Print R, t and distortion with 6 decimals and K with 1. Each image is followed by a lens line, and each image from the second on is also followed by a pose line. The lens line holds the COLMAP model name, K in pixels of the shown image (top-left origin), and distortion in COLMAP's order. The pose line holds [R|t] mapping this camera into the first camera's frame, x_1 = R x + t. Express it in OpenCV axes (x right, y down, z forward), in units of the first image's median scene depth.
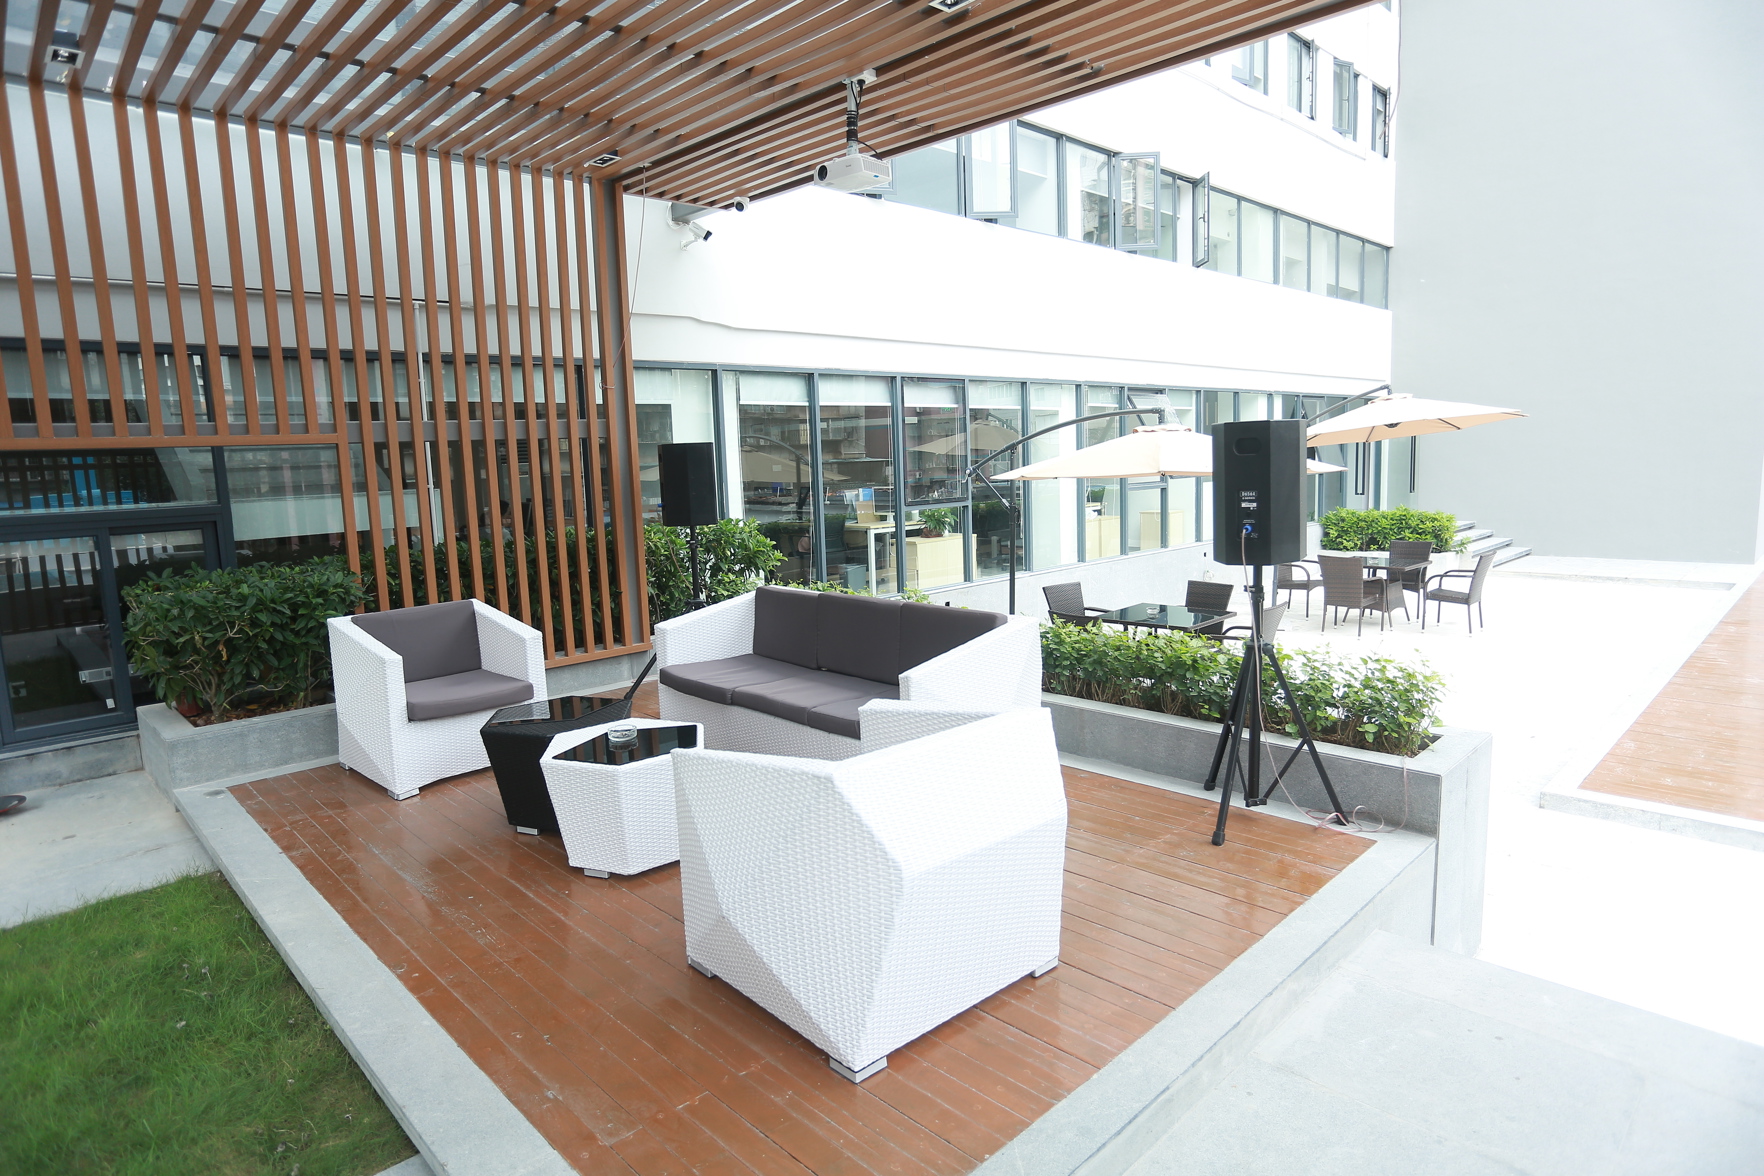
lens RADIAL K [[1008.8, 0, 882.0], [0, 1008.8, 588.0], [0, 0, 1]] dist [-0.059734, 0.000049]
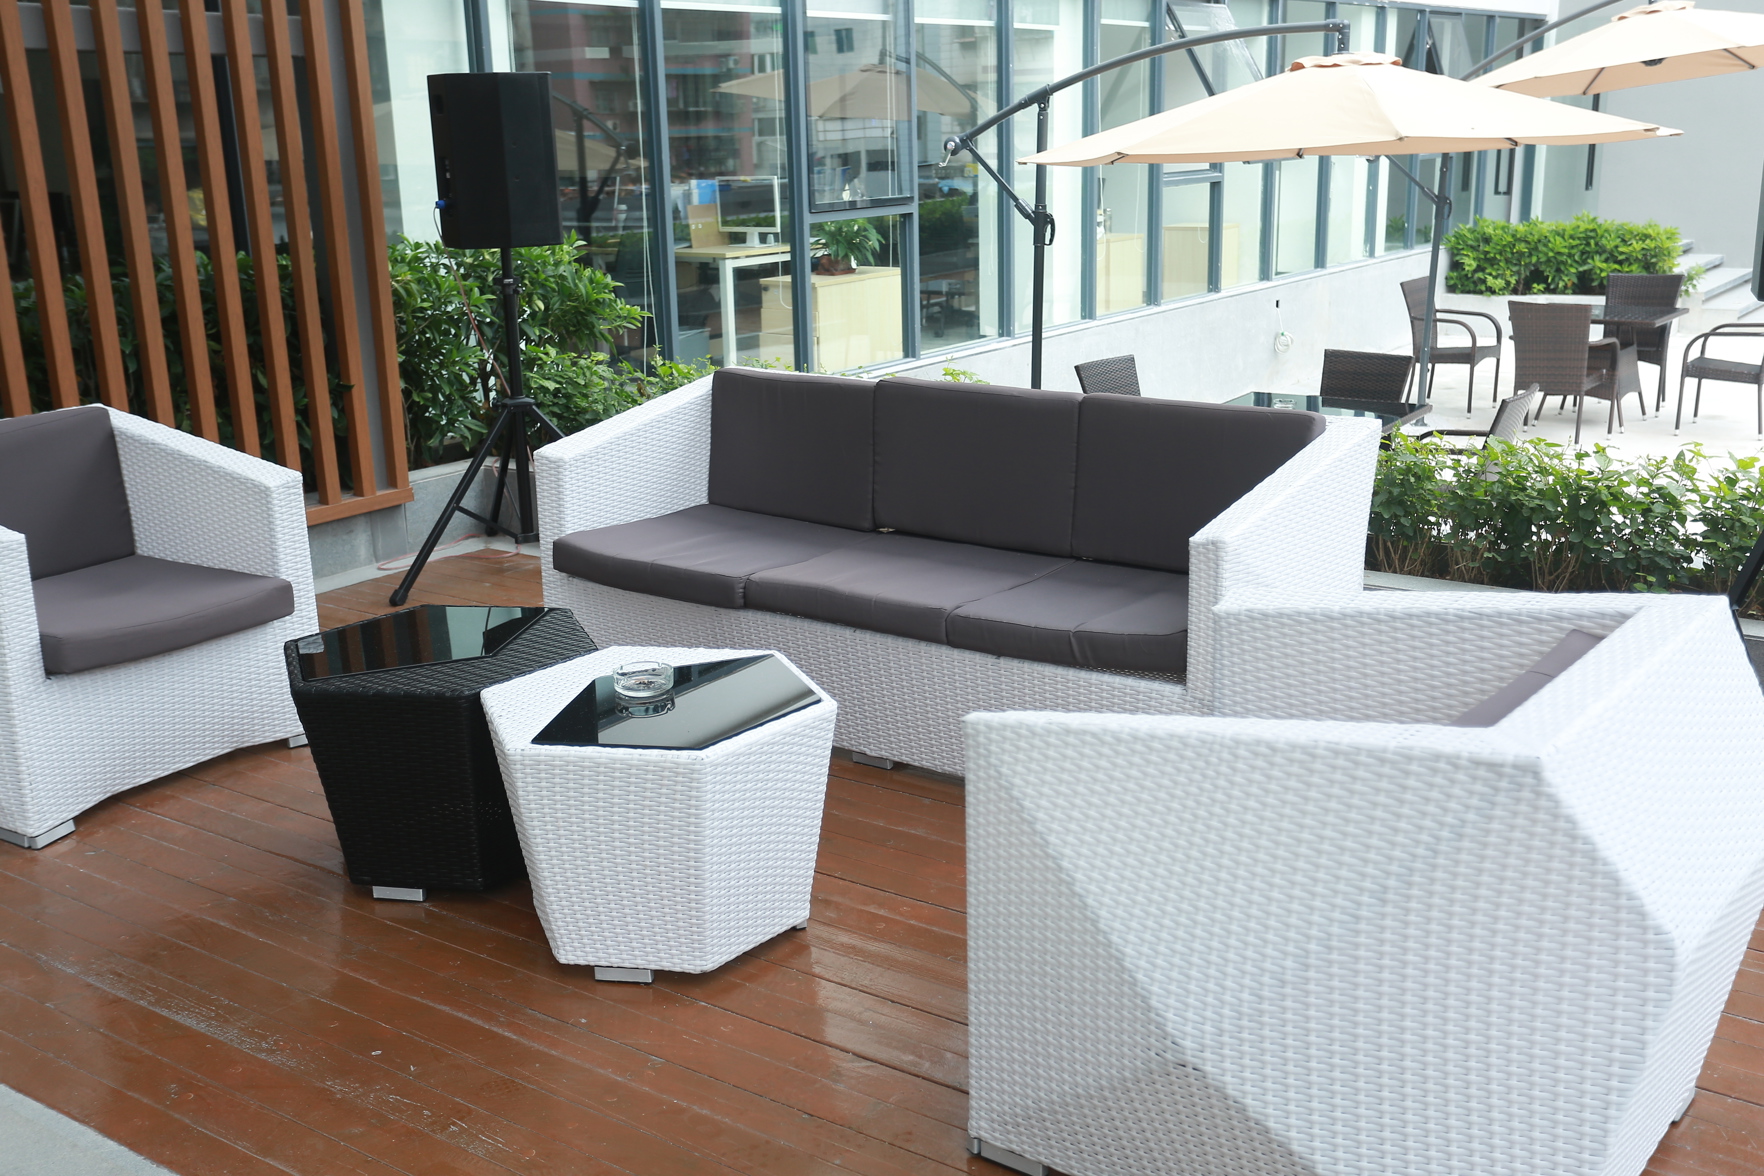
lens RADIAL K [[1800.6, 0, 882.0], [0, 1800.6, 588.0], [0, 0, 1]] dist [0.015575, 0.017001]
pose [[0.981878, -0.037677, 0.185733, -0.169946], [0.015421, 0.992673, 0.119847, 0.000509], [-0.188887, -0.114811, 0.975264, 0.084431]]
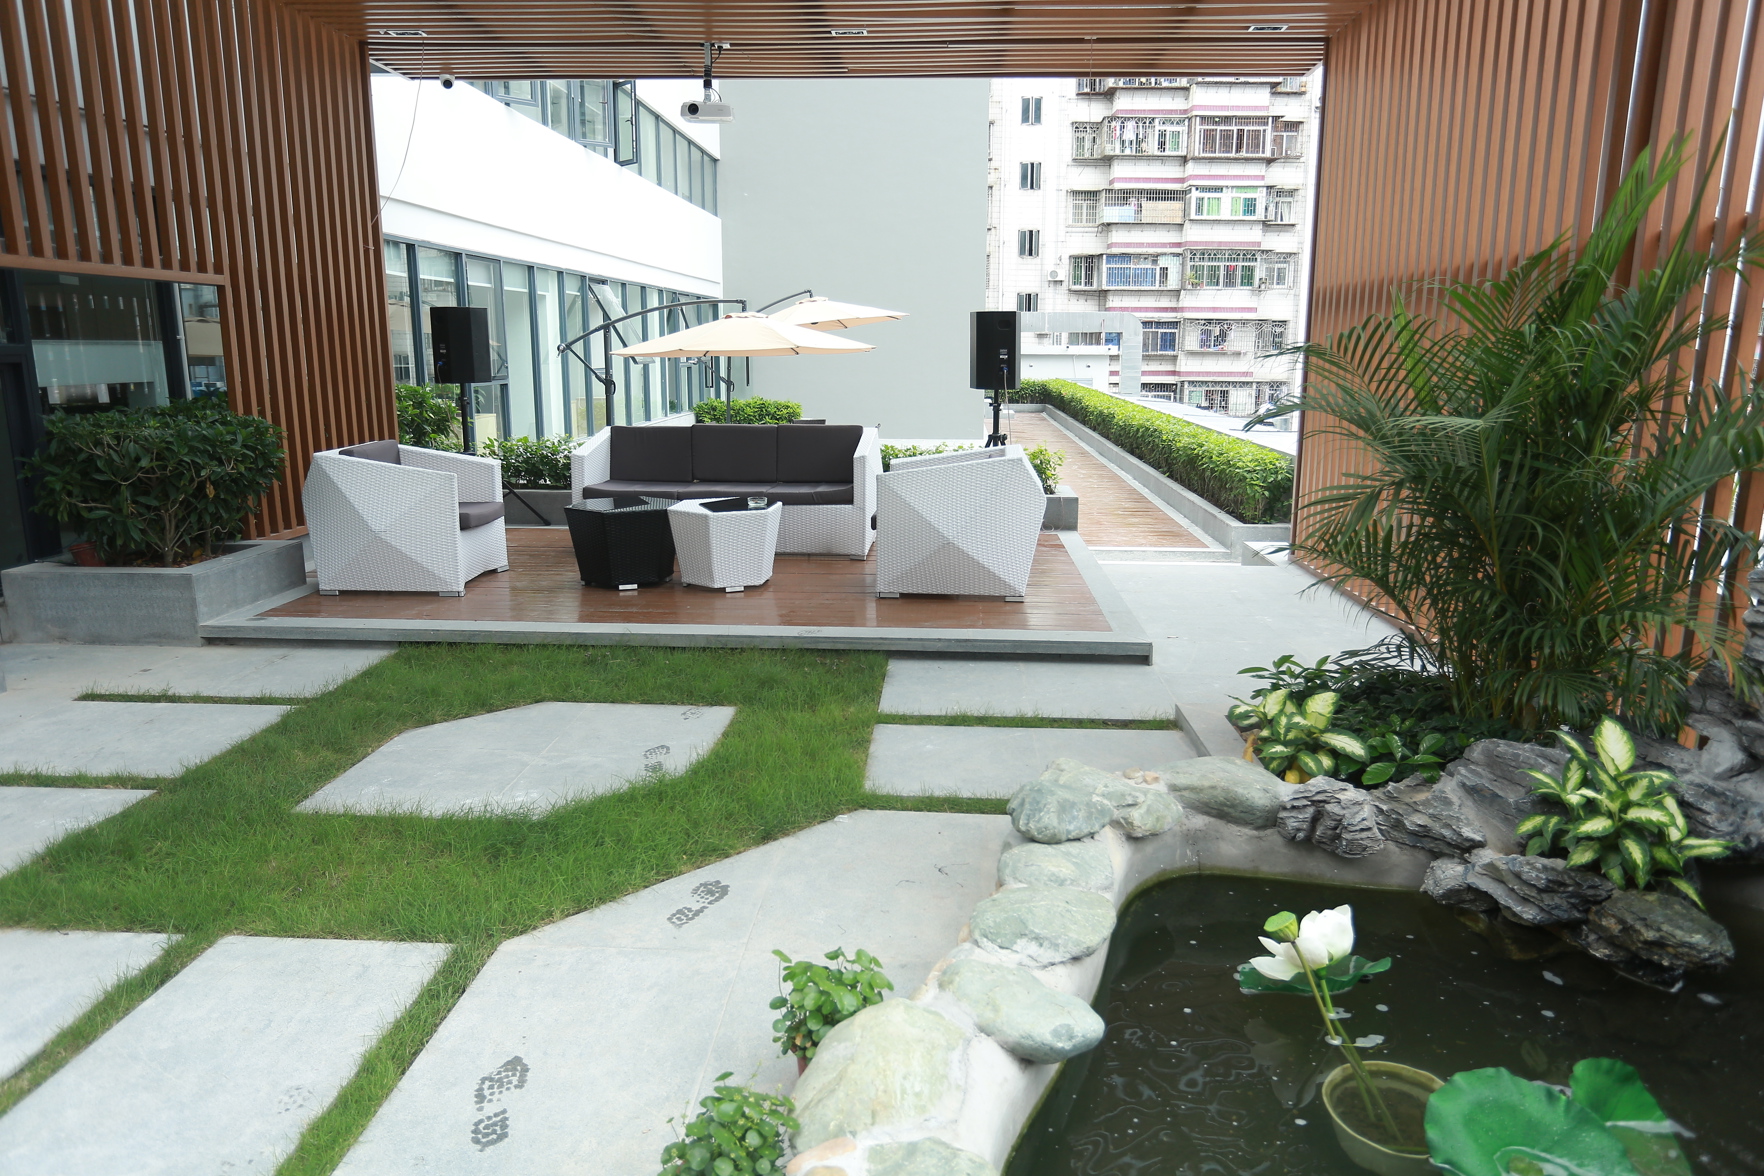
lens RADIAL K [[1197.6, 0, 882.0], [0, 1197.6, 588.0], [0, 0, 1]] dist [0.001430, 0.001872]
pose [[0.734883, -0.102057, 0.670472, -0.719334], [0.064879, 0.994658, 0.080291, 0.081126], [-0.675084, -0.015505, 0.737578, -0.266915]]
